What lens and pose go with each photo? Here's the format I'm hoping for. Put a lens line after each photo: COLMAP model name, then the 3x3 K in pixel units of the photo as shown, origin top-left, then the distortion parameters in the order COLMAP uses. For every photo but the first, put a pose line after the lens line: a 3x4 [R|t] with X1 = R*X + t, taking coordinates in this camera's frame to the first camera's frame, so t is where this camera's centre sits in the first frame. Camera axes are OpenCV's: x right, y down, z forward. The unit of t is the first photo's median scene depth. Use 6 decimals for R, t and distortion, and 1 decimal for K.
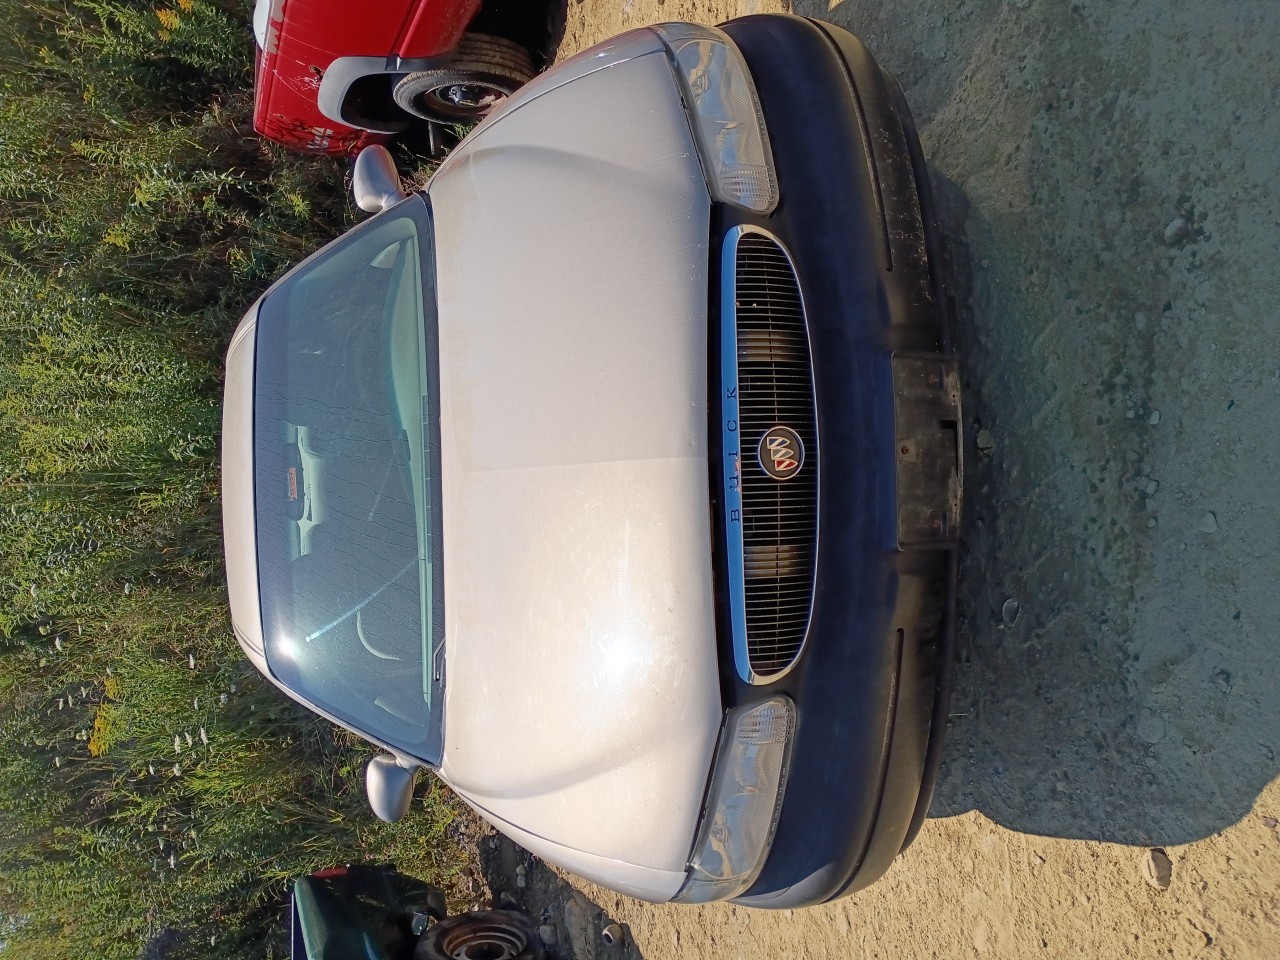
lens RADIAL K [[1065.8, 0, 634.8], [0, 1065.8, 478.9], [0, 0, 1]] dist [0.052824, -0.067196]
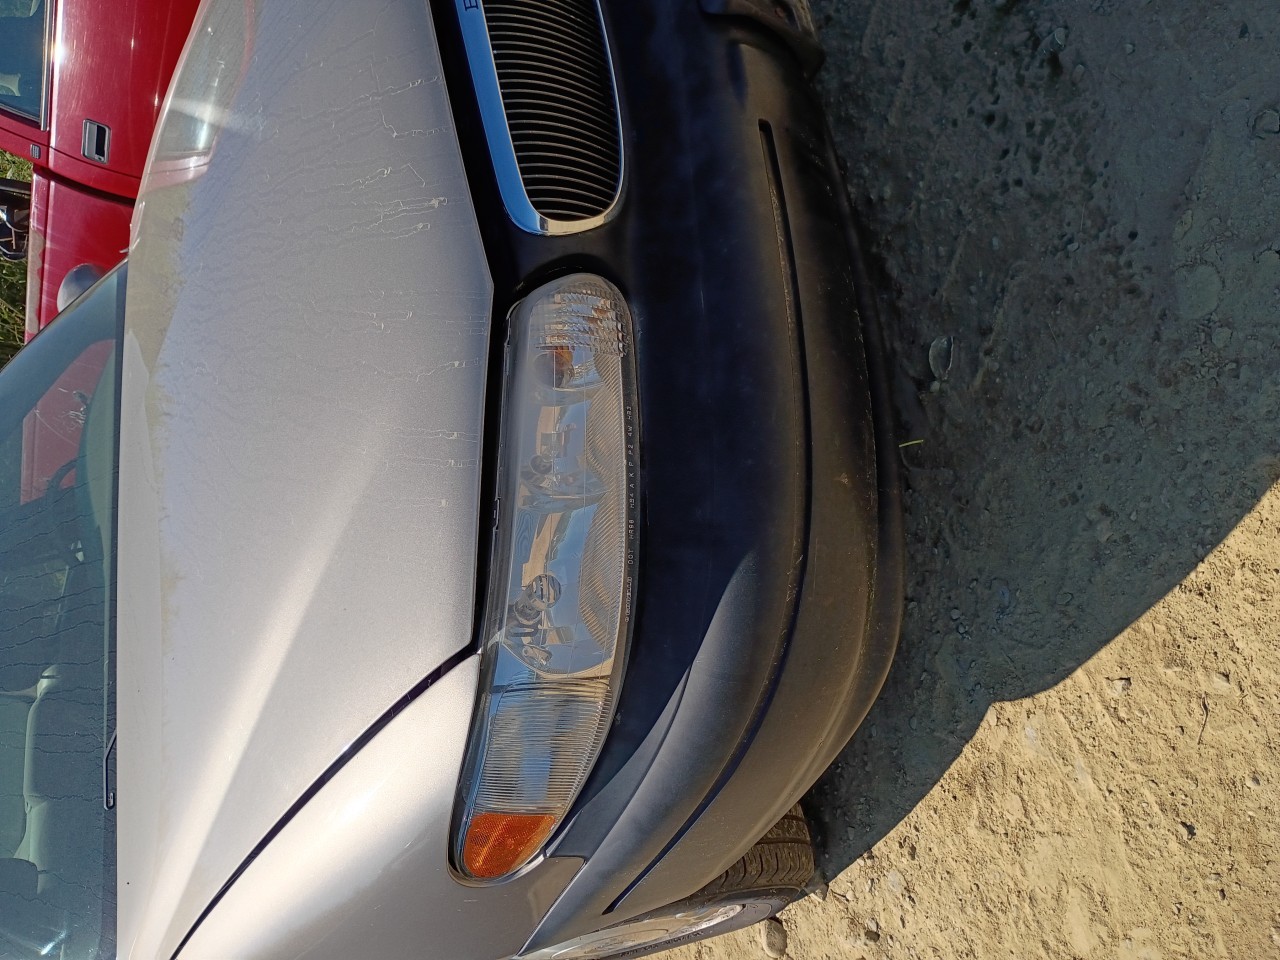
lens RADIAL K [[1065.8, 0, 647.5], [0, 1065.8, 487.7], [0, 0, 1]] dist [0.052824, -0.067196]
pose [[0.979772, -0.120002, 0.160144, 0.052507], [0.182241, 0.865649, -0.466304, 0.512823], [-0.082671, 0.486057, 0.870008, 0.497733]]
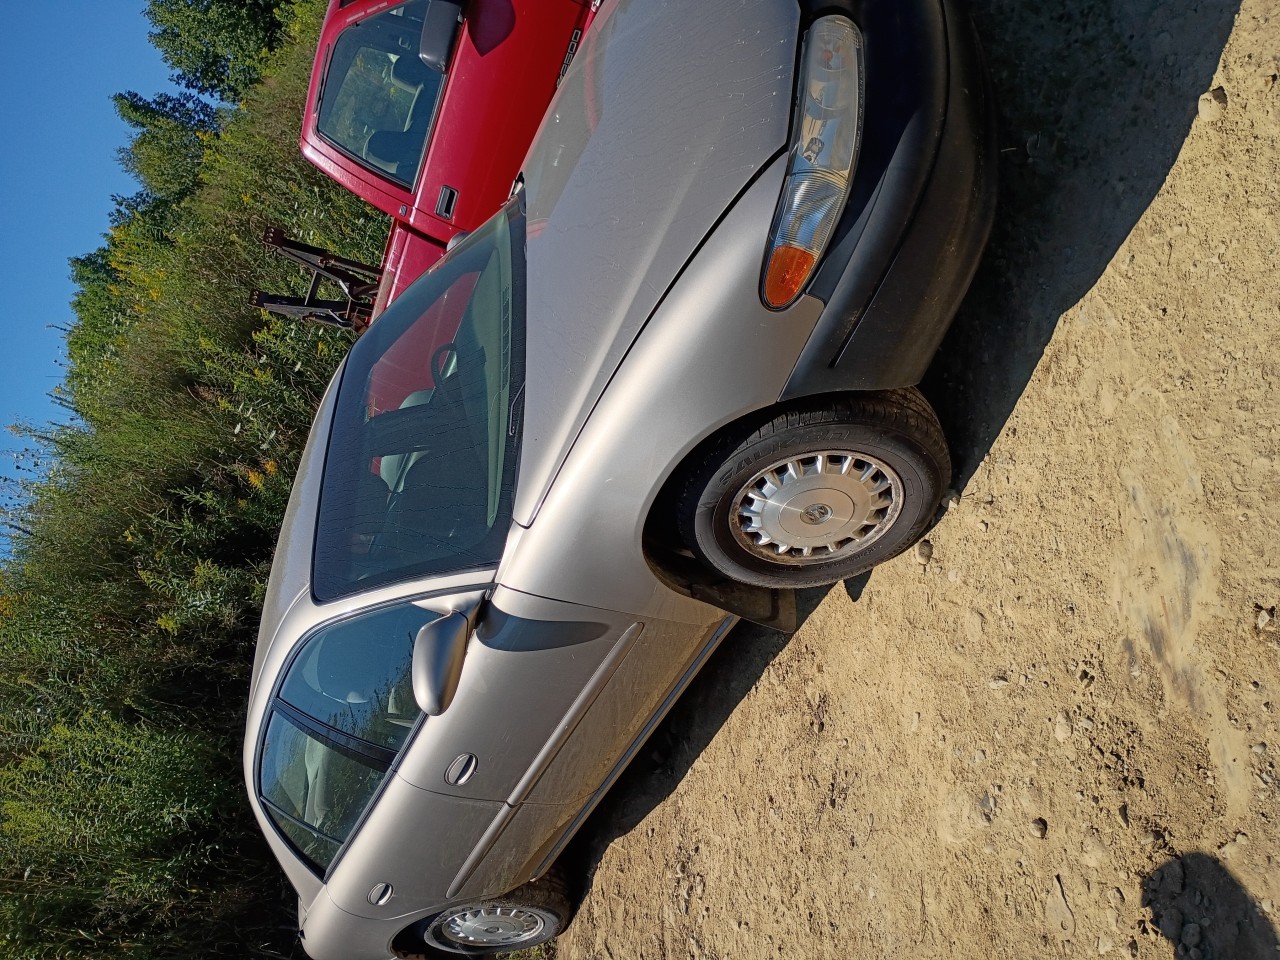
lens RADIAL K [[1065.8, 0, 638.8], [0, 1065.8, 478.1], [0, 0, 1]] dist [0.052824, -0.067196]
pose [[0.999091, -0.033601, 0.026238, -0.130416], [0.042530, 0.743110, -0.667816, 1.239352], [0.002941, 0.668325, 0.743863, 0.397828]]
